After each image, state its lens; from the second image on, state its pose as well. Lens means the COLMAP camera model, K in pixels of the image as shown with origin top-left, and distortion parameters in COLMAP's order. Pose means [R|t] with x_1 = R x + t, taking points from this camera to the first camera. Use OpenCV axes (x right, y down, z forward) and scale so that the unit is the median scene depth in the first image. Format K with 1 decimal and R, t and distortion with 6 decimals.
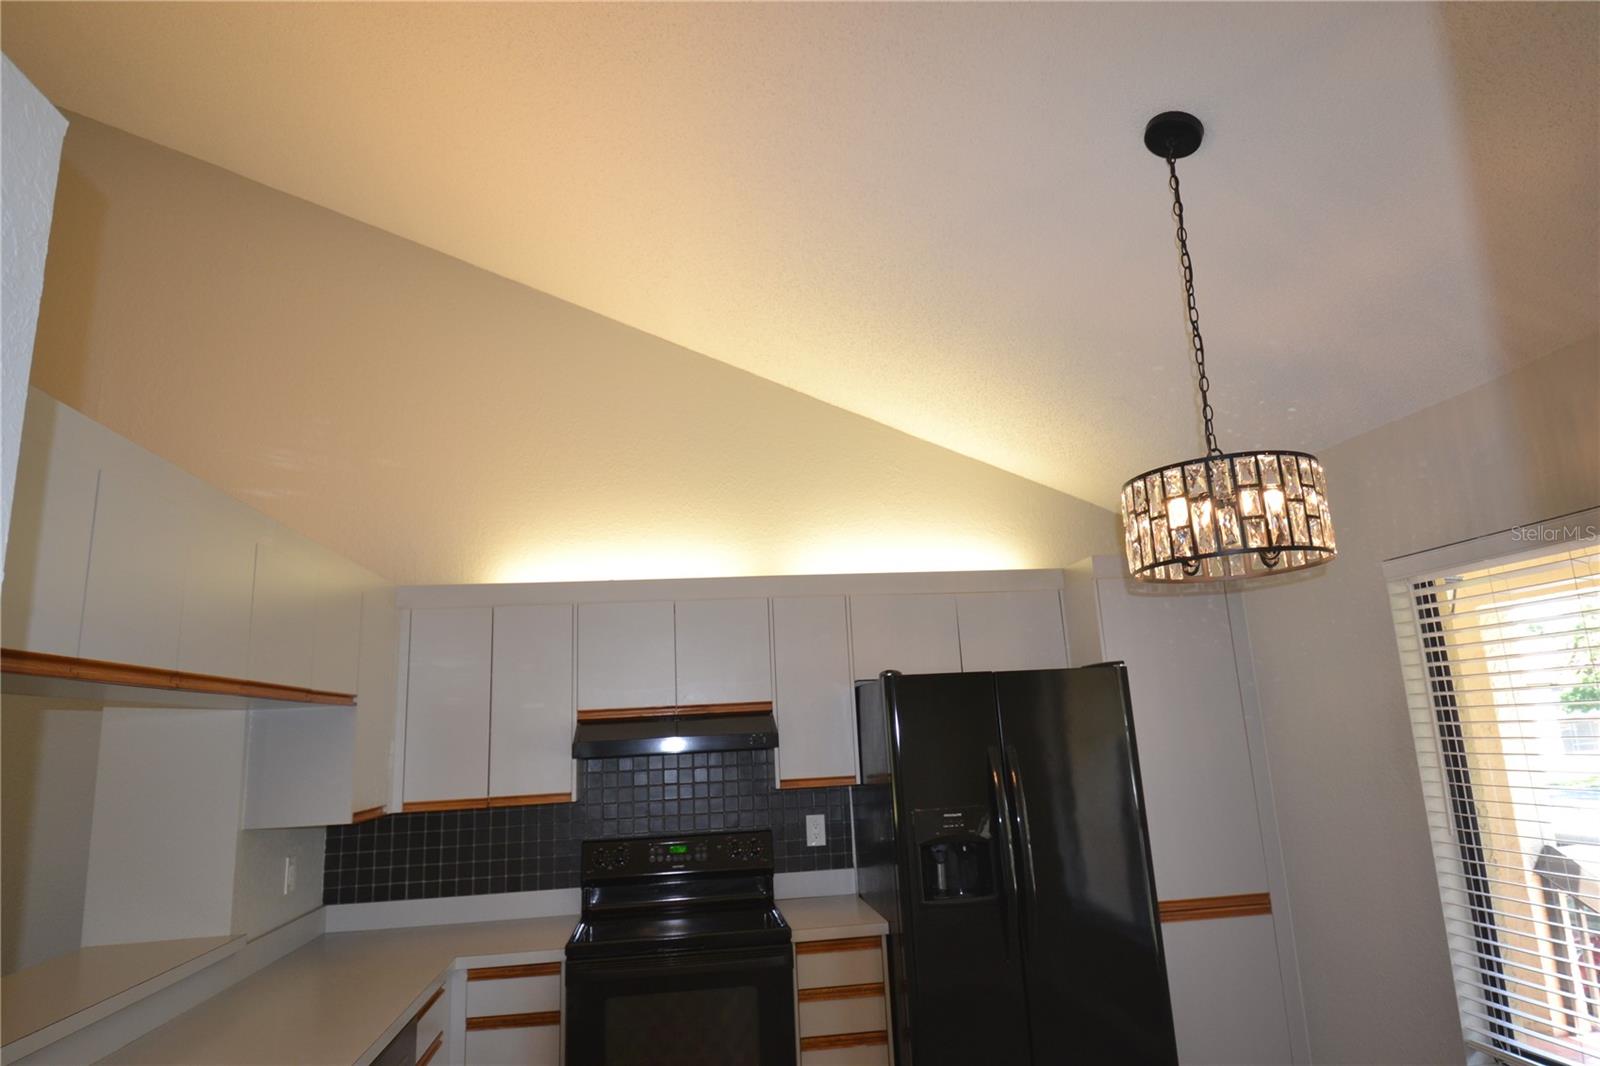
lens RADIAL K [[940.2, 0, 796.5], [0, 940.2, 527.8], [0, 0, 1]] dist [0.041239, -0.054764]
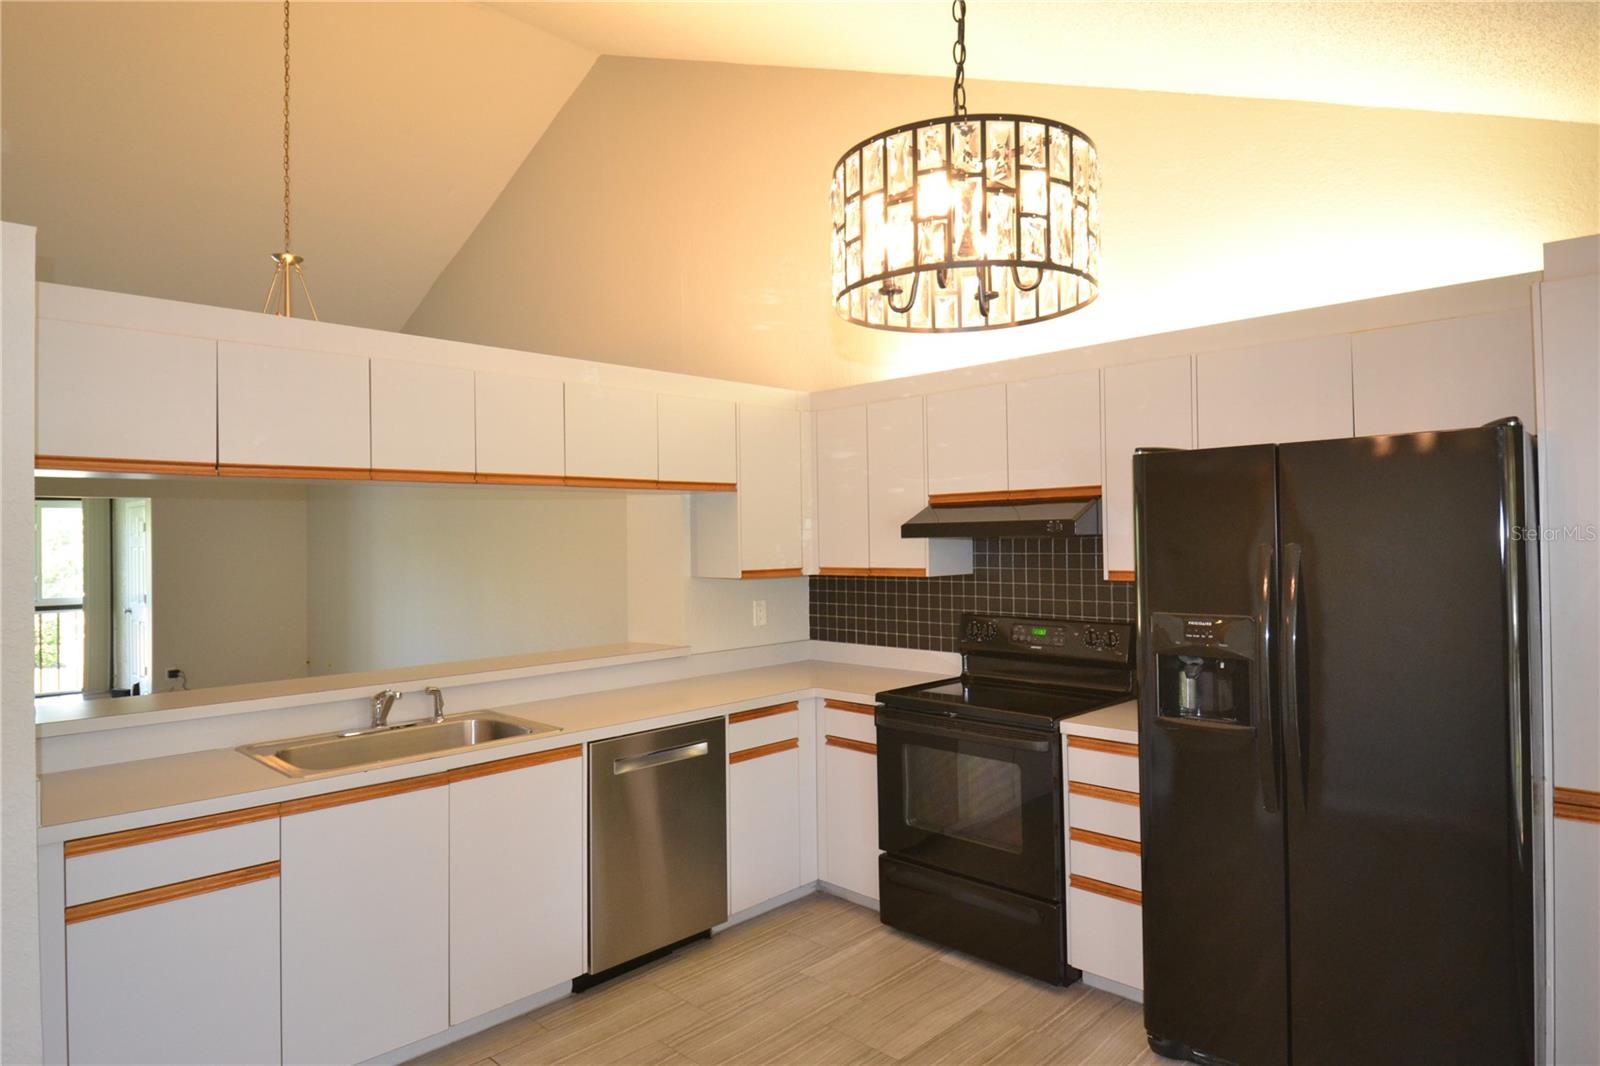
lens RADIAL K [[940.2, 0, 796.5], [0, 940.2, 527.8], [0, 0, 1]] dist [0.041239, -0.054764]
pose [[0.617357, 0.028404, -0.786170, 0.511106], [0.152424, 0.976091, 0.154960, 0.041602], [0.771776, -0.215497, 0.598267, 0.236938]]
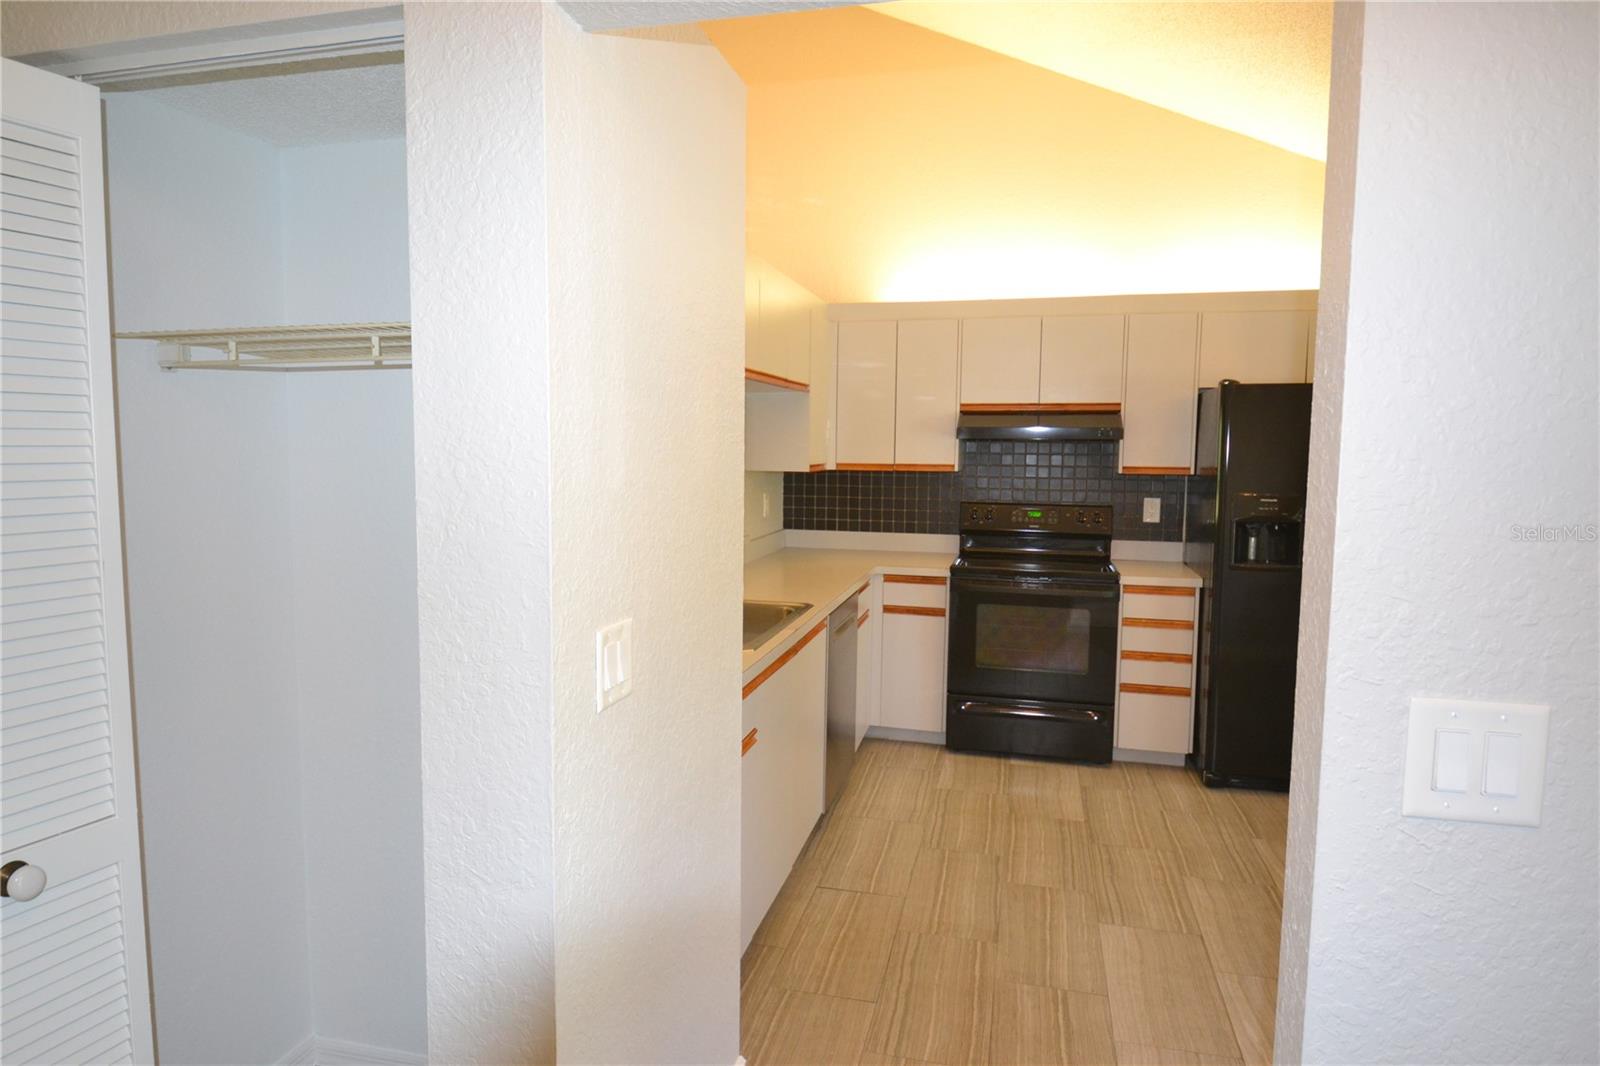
lens RADIAL K [[940.2, 0, 796.5], [0, 940.2, 527.8], [0, 0, 1]] dist [0.041239, -0.054764]
pose [[0.930099, 0.088802, -0.356412, 0.033272], [0.024250, 0.953372, 0.300822, -0.036895], [0.366507, -0.288437, 0.884577, -0.268473]]
